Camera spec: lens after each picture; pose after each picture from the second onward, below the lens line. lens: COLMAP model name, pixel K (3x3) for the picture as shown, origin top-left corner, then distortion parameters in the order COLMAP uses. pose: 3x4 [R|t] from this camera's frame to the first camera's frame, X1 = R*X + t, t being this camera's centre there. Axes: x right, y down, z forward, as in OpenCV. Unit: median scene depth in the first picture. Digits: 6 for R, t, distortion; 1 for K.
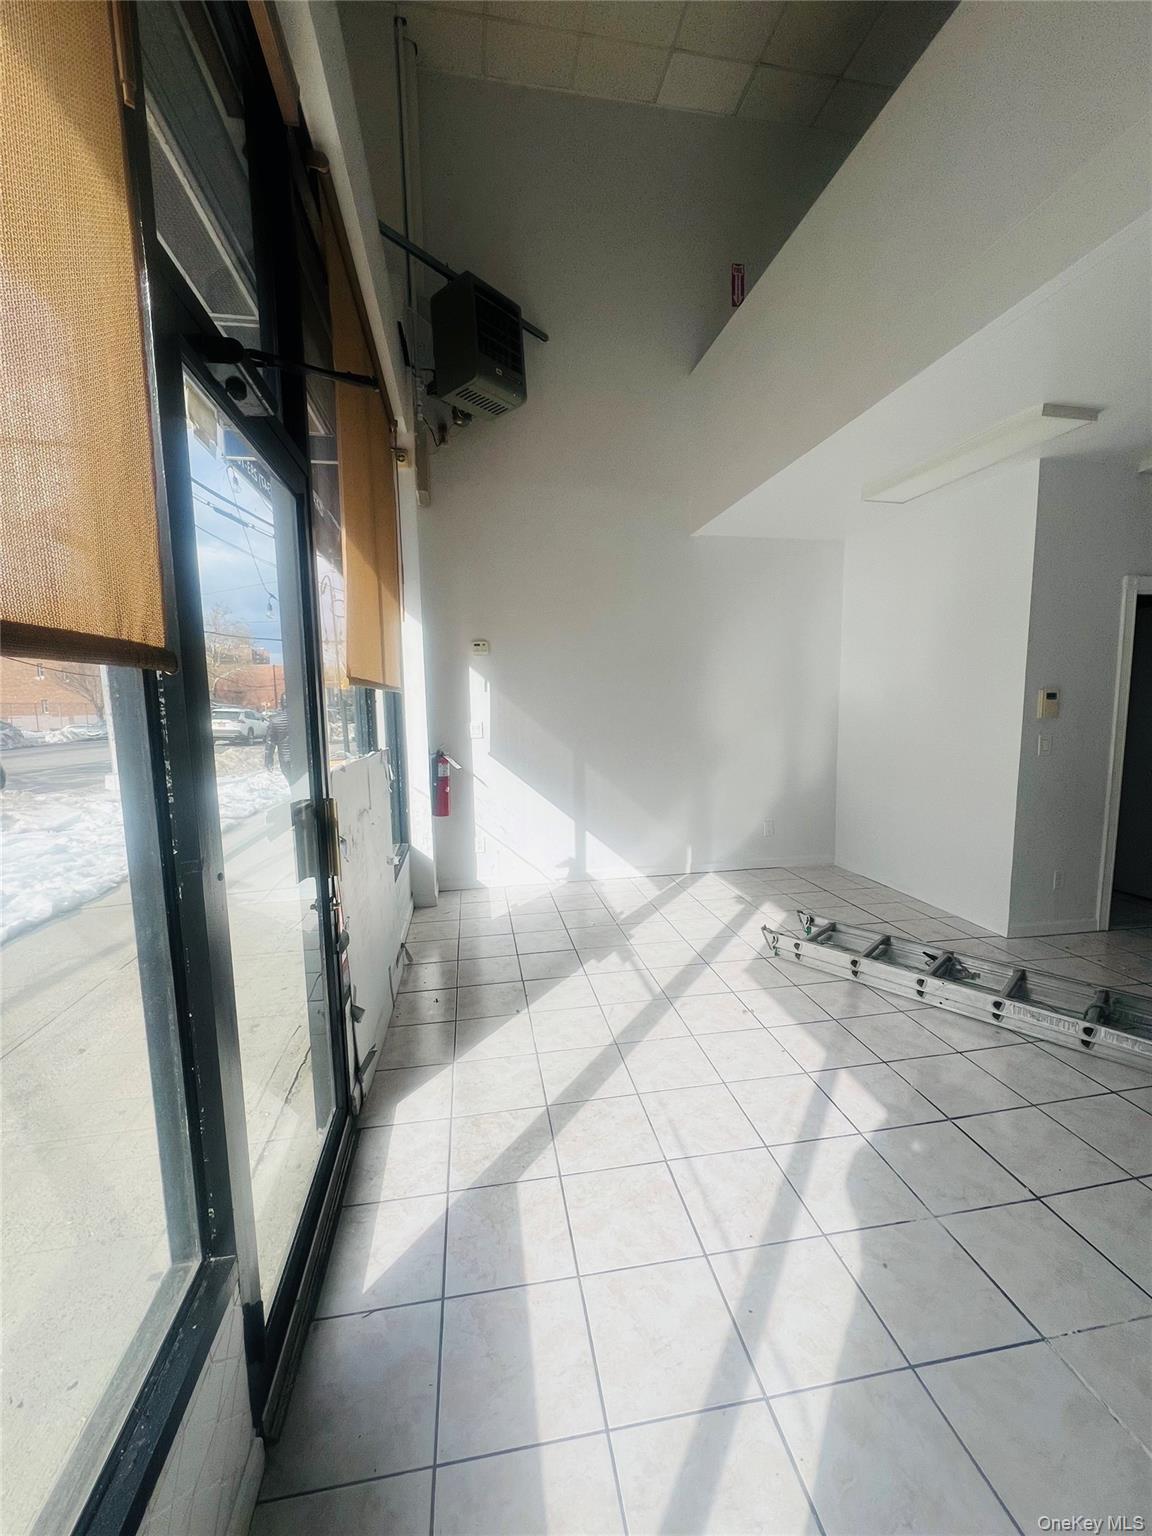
lens RADIAL K [[616.5, 0, 575.3], [0, 616.5, 769.0], [0, 0, 1]] dist [-0.000265, -0.000028]
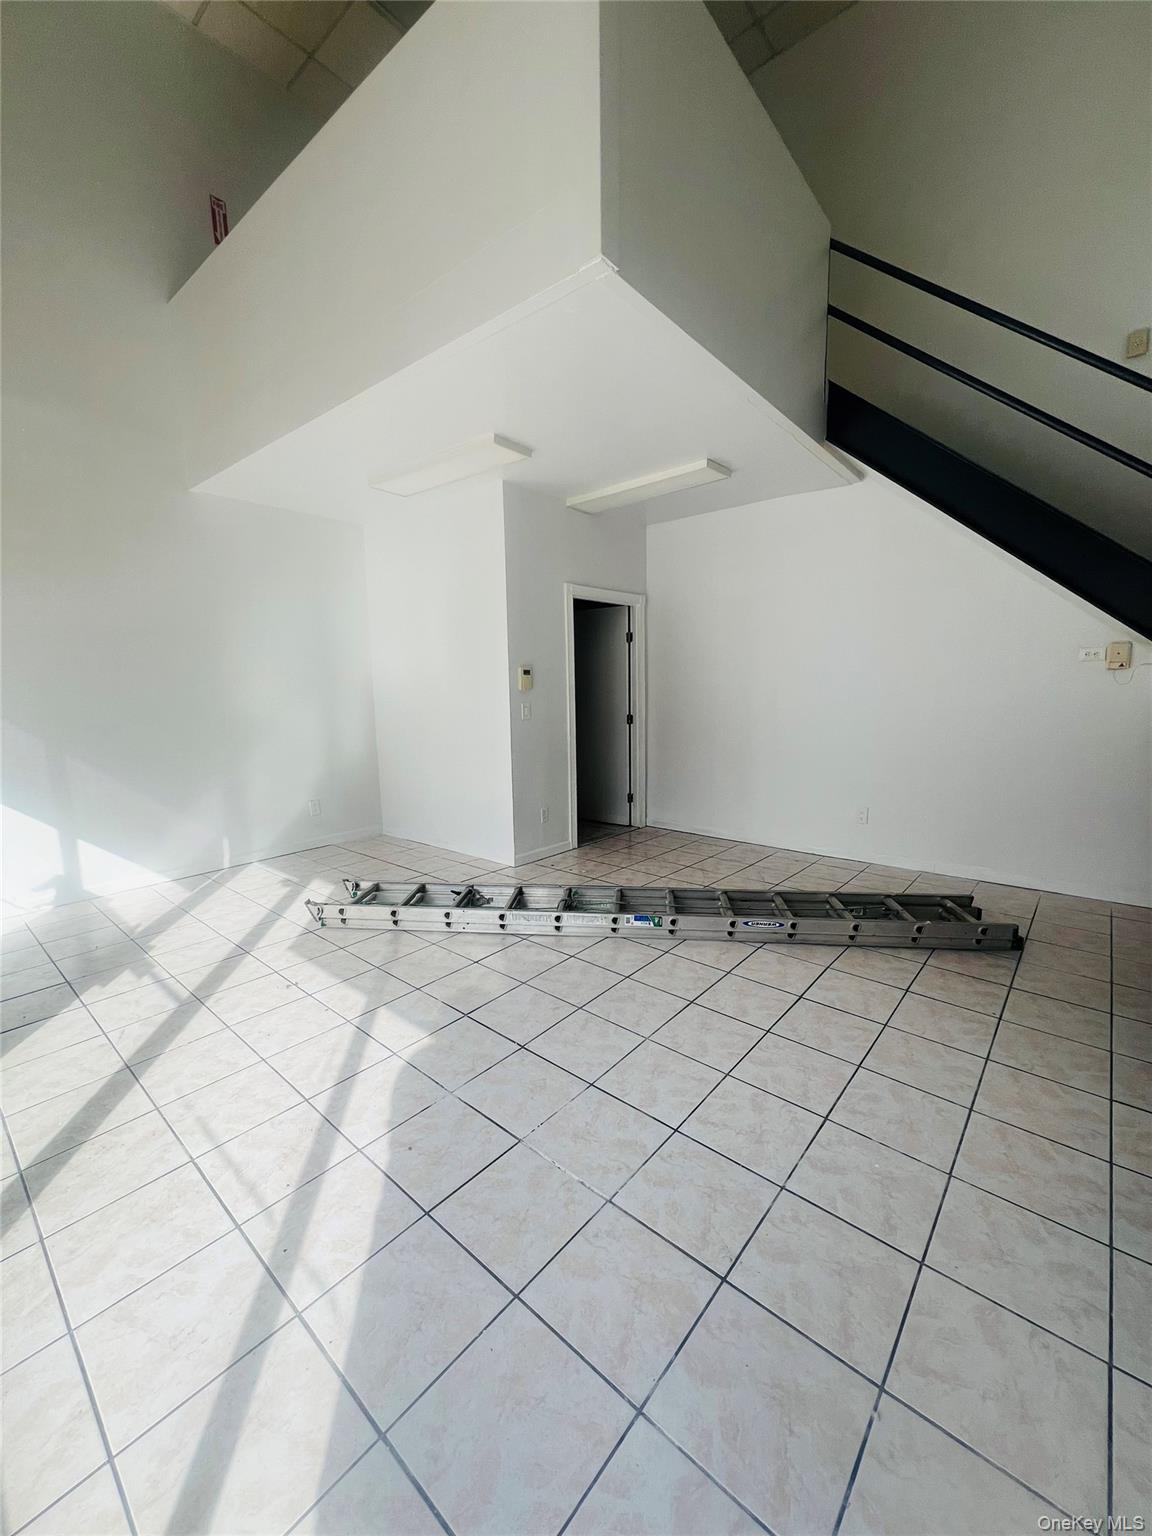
lens RADIAL K [[610.8, 0, 575.8], [0, 610.8, 771.2], [0, 0, 1]] dist [-0.001891, -0.000139]
pose [[0.772127, -0.091370, 0.628865, 0.045286], [0.074891, 0.995797, 0.052731, 0.031523], [-0.631039, 0.006381, 0.775724, -0.051645]]
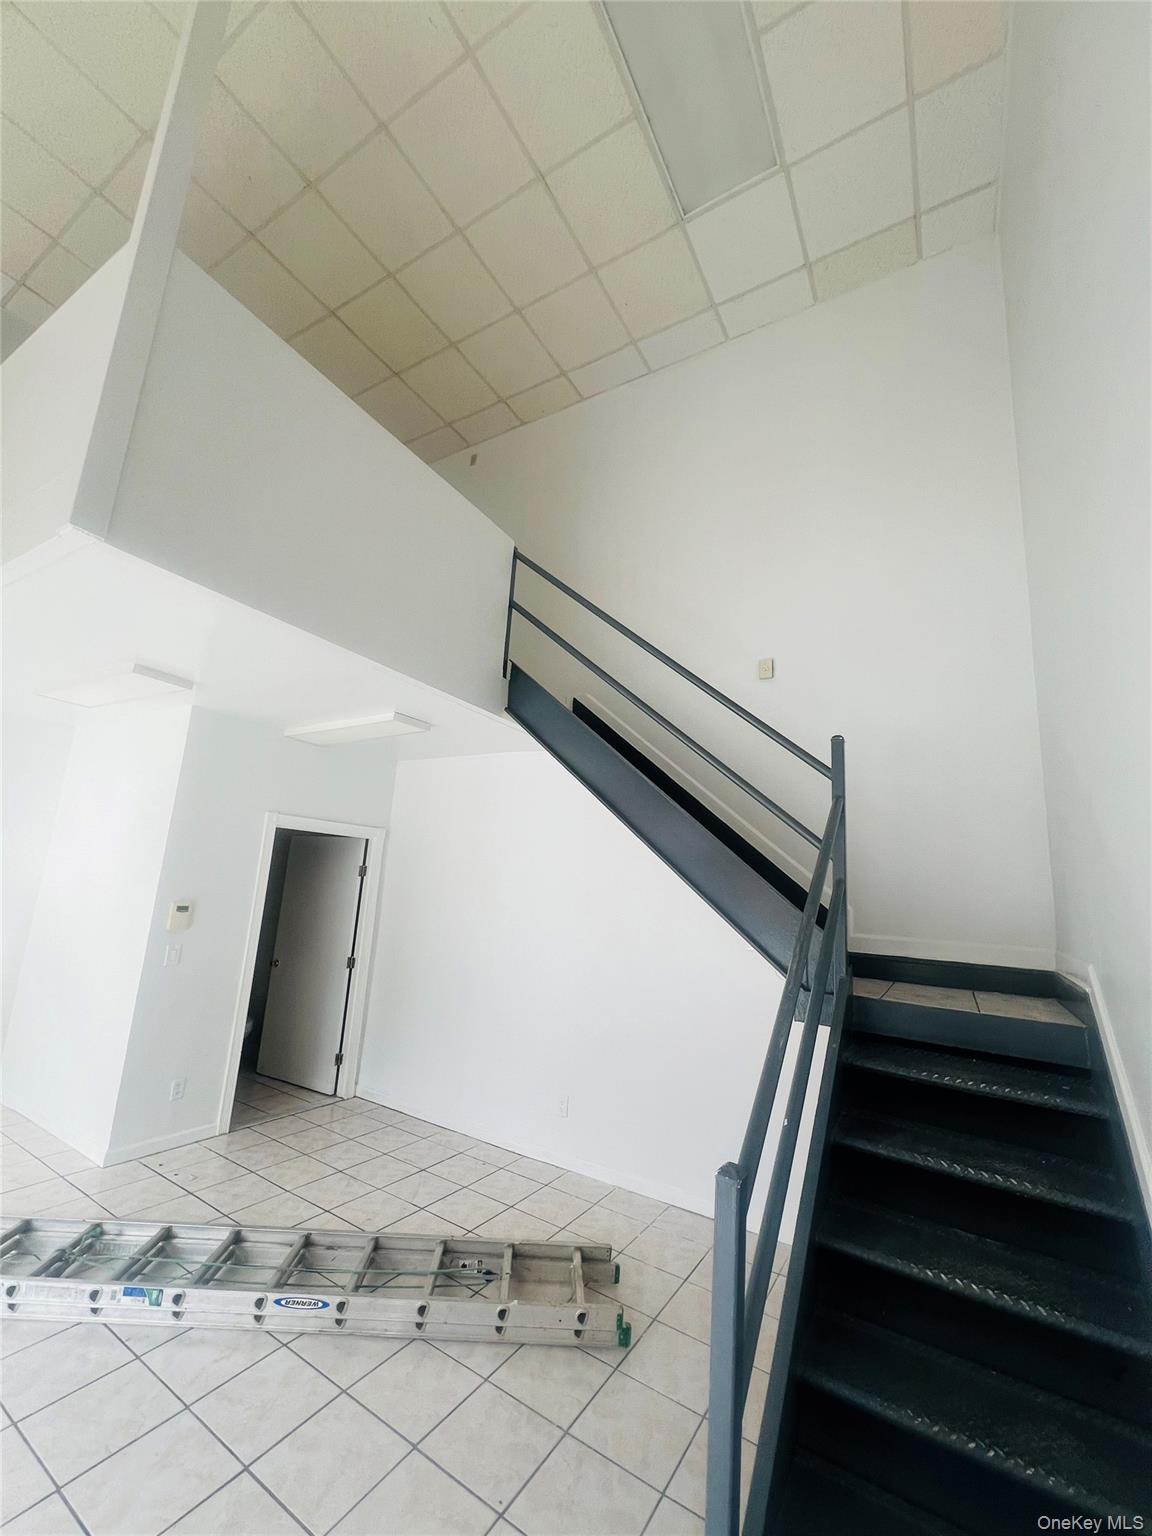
lens RADIAL K [[610.8, 0, 569.3], [0, 610.8, 771.6], [0, 0, 1]] dist [-0.001891, -0.000139]
pose [[0.658350, 0.200811, 0.725431, 0.469263], [0.008909, 0.961610, -0.274275, -0.059117], [-0.752659, 0.187032, 0.631287, -0.307016]]
